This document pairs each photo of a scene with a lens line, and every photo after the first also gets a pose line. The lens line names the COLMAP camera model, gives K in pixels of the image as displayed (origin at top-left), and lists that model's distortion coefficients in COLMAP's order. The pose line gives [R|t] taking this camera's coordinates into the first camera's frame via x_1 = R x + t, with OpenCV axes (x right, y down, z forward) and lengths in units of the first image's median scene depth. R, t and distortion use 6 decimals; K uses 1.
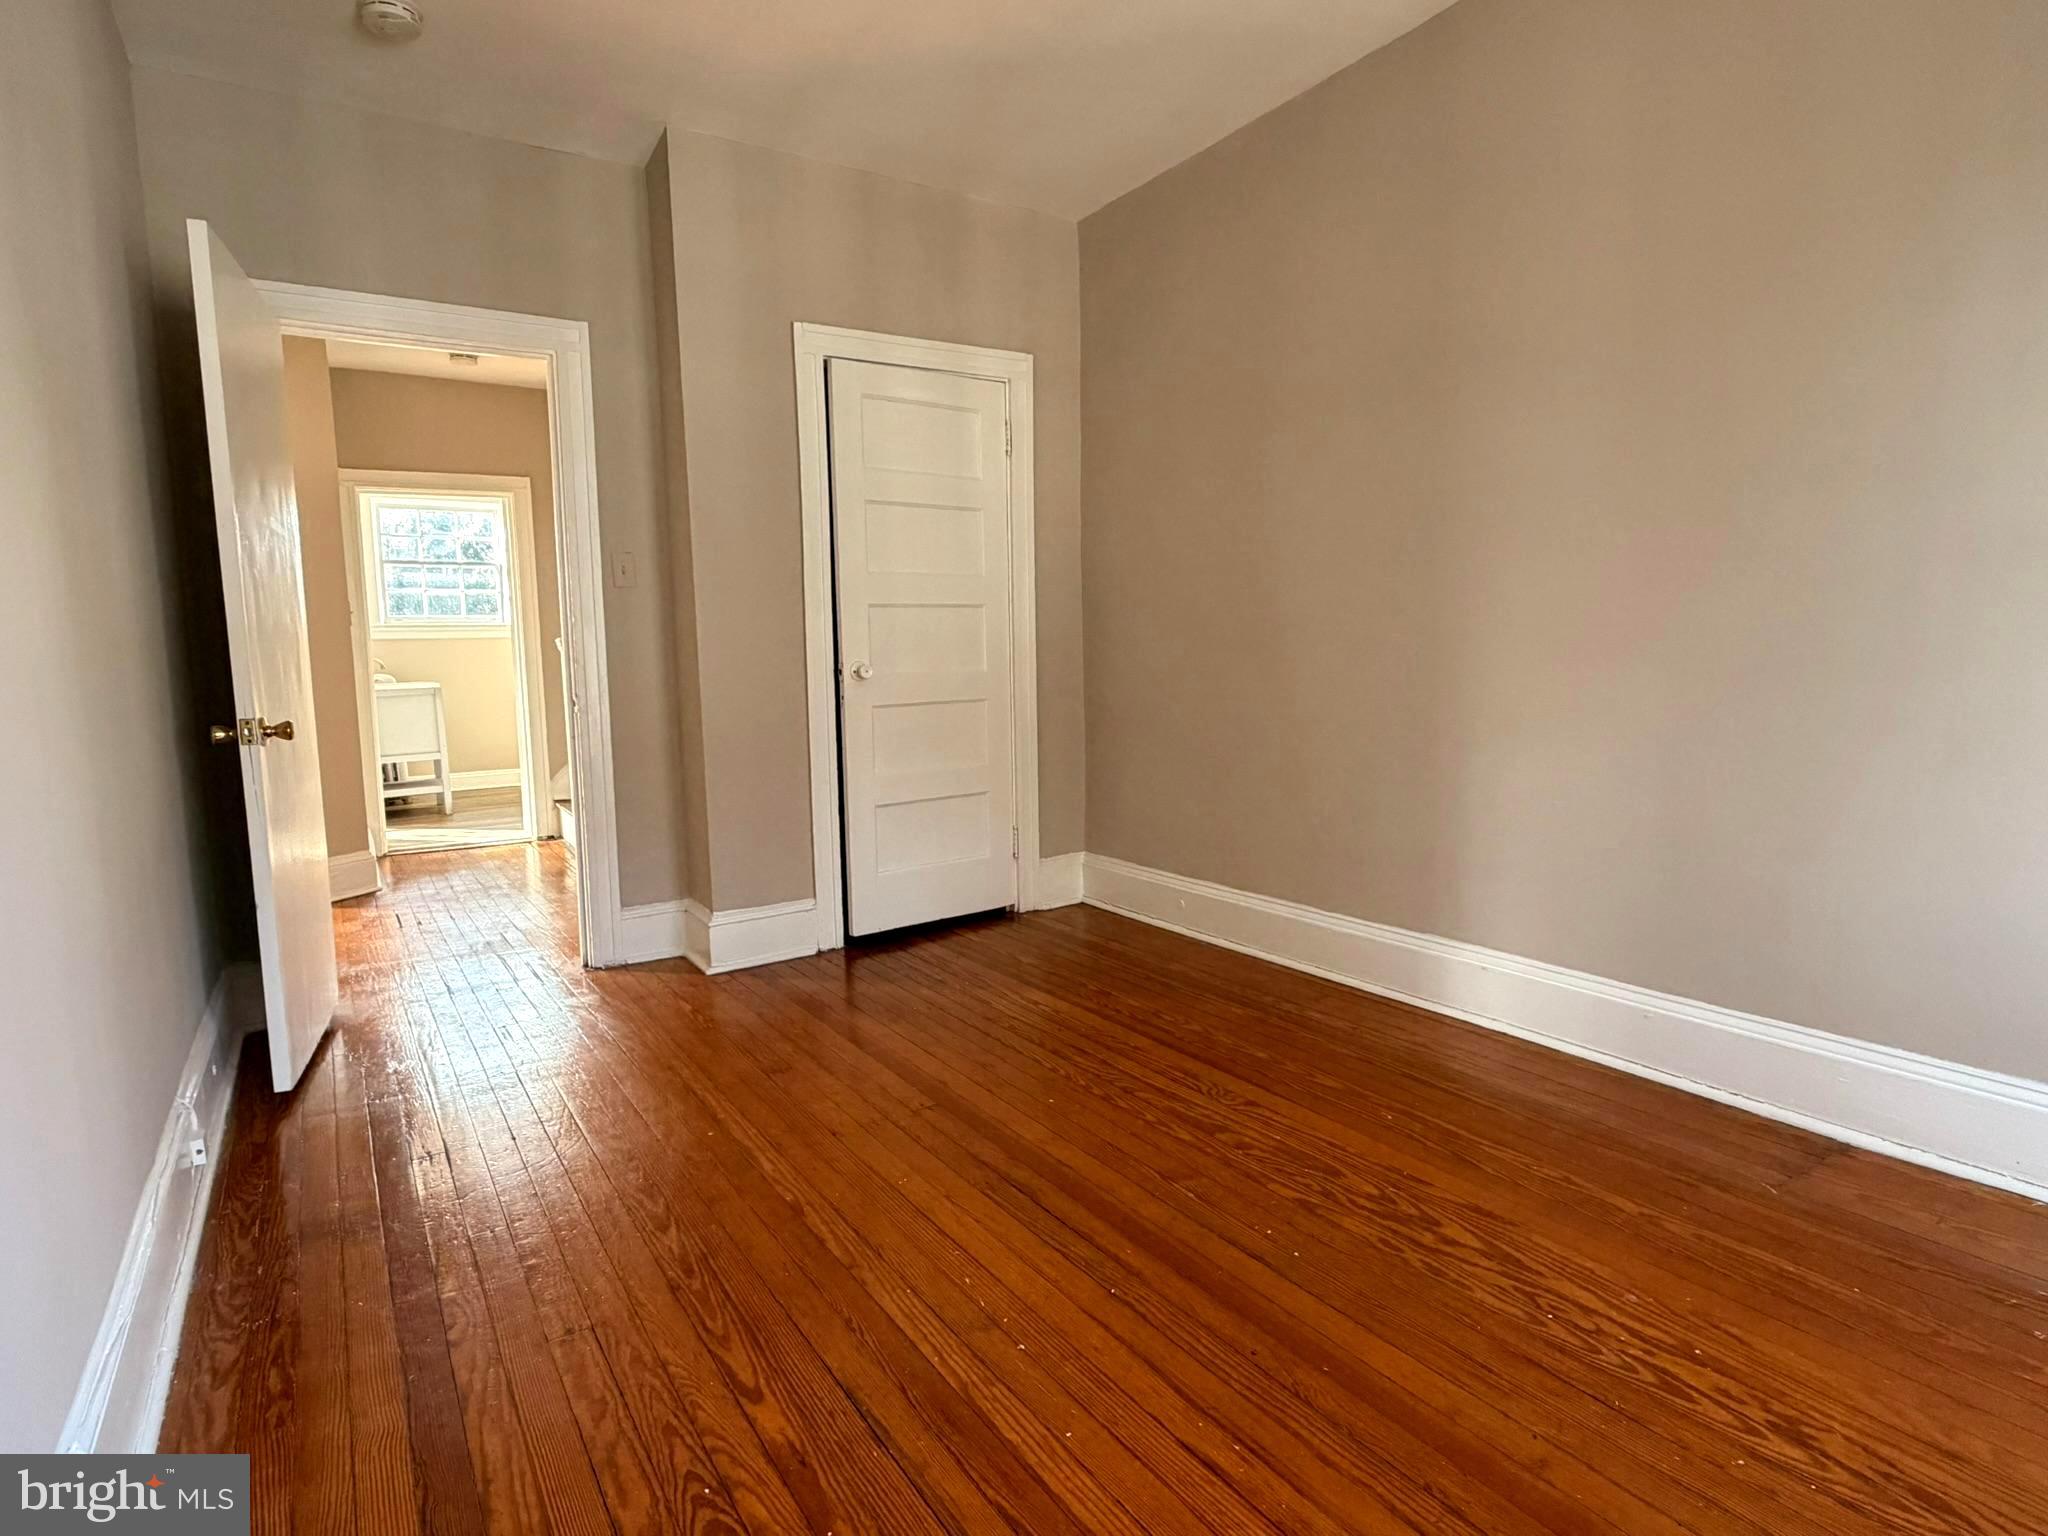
lens RADIAL K [[1070.3, 0, 1025.1], [0, 1070.3, 767.1], [0, 0, 1]] dist [0.000509, 0.000036]
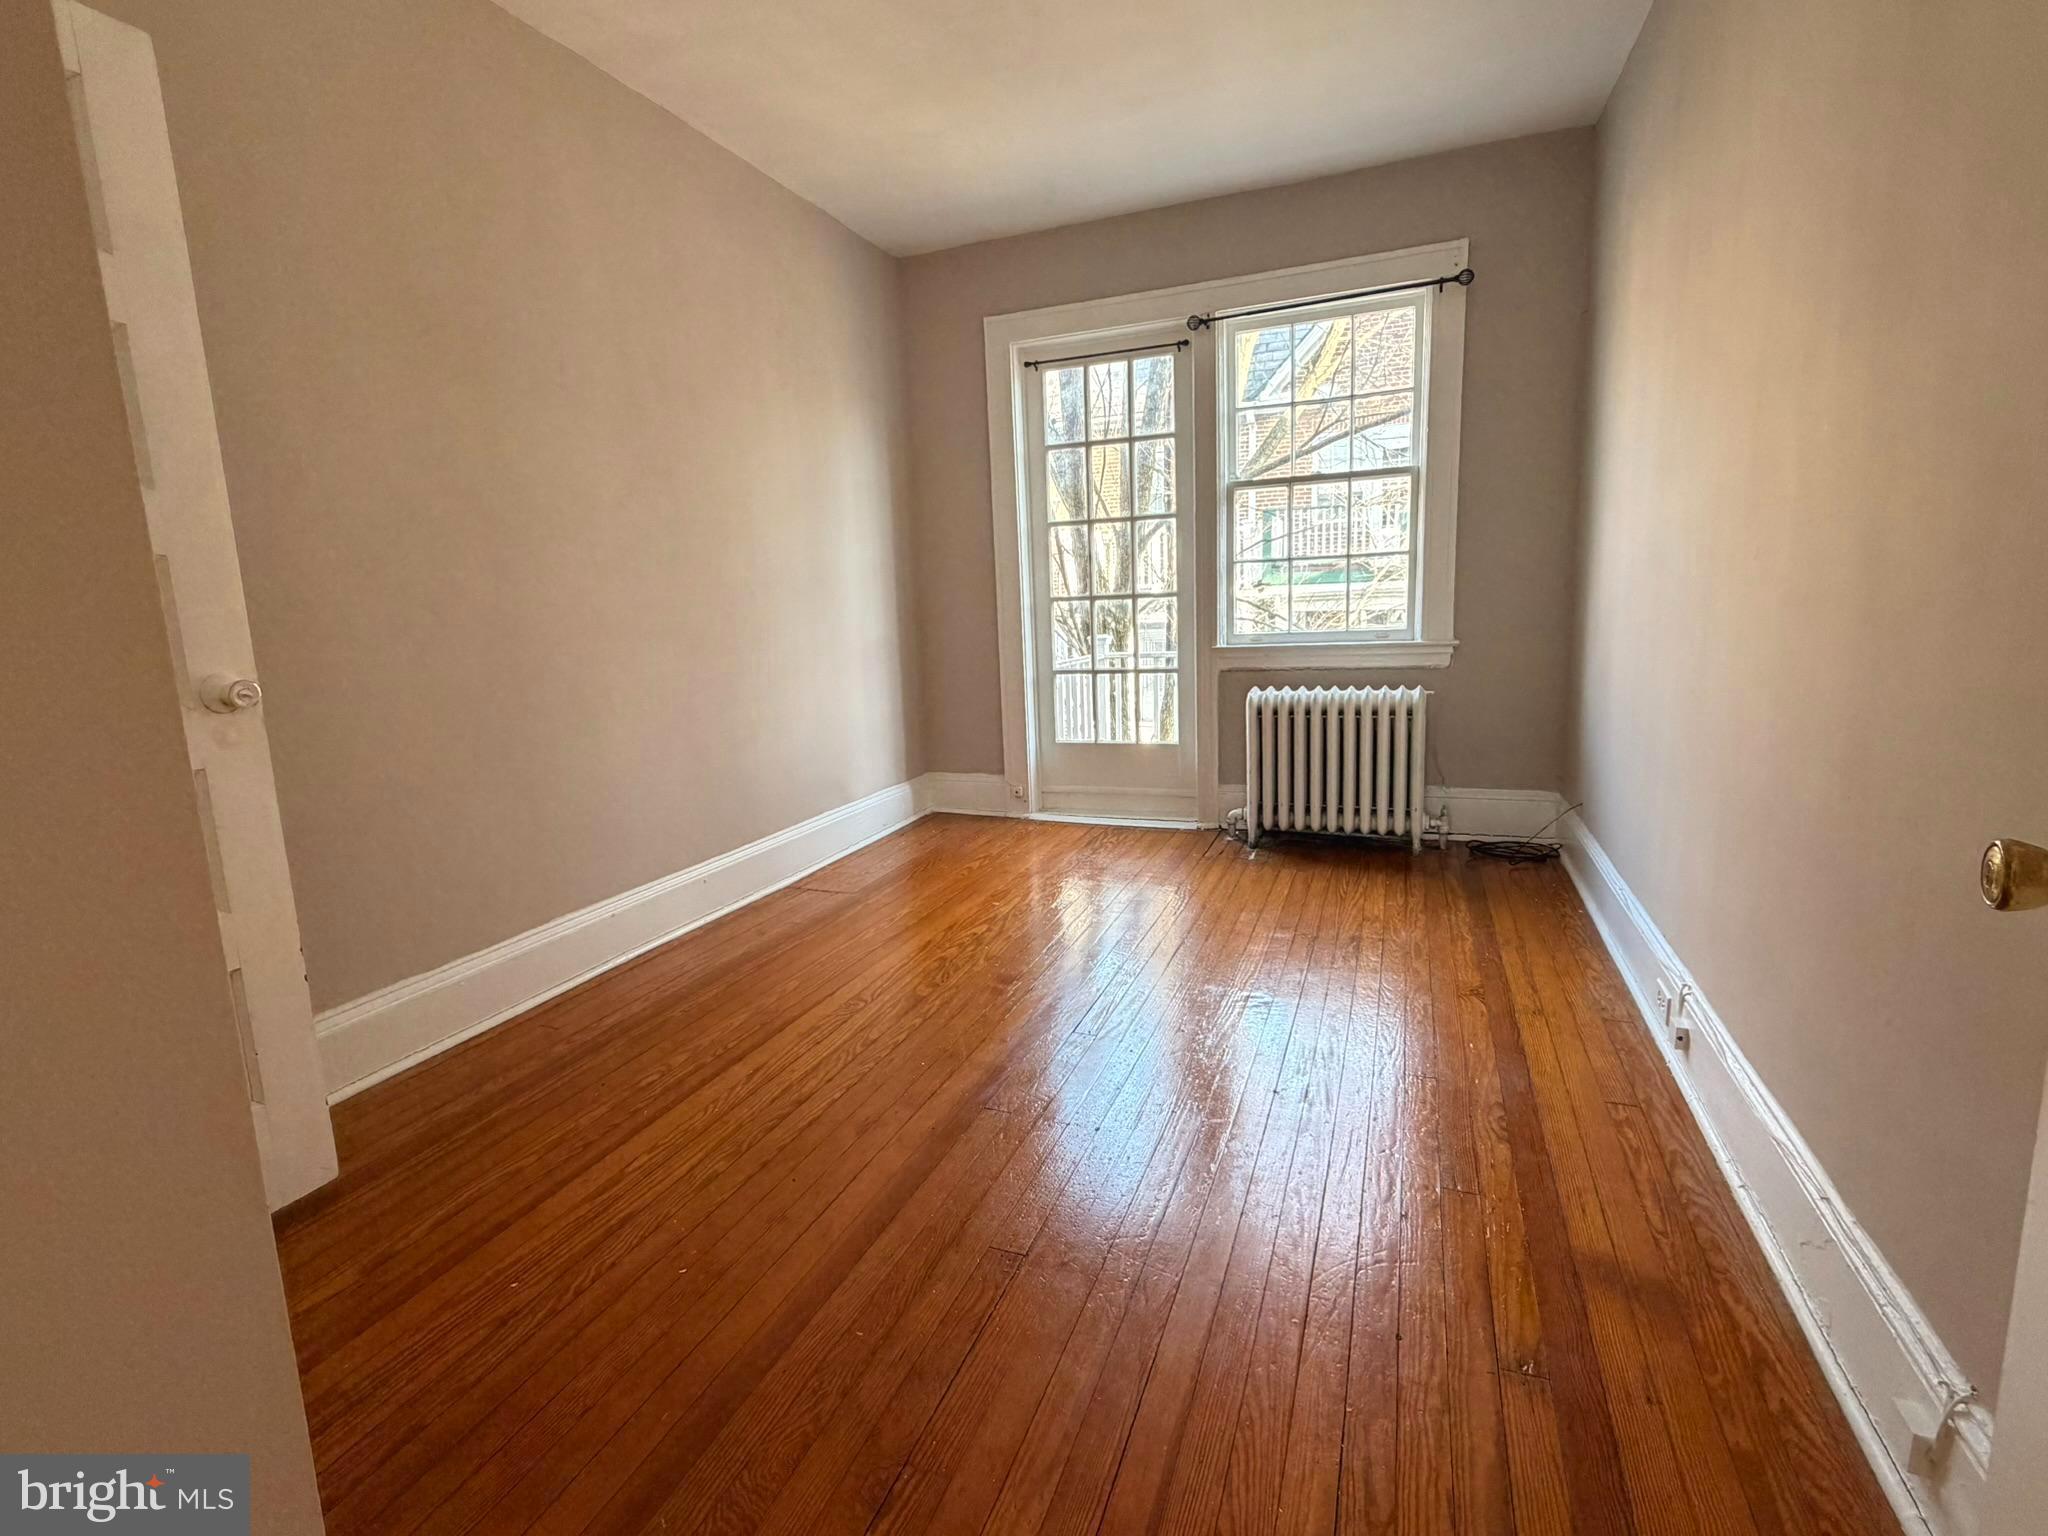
lens RADIAL K [[950.6, 0, 1023.7], [0, 950.6, 760.9], [0, 0, 1]] dist [0.003280, 0.000346]
pose [[-0.566452, -0.092267, 0.818913, -0.625213], [0.144812, 0.967106, 0.209132, -0.117090], [-0.811271, 0.237051, -0.534458, 1.138614]]
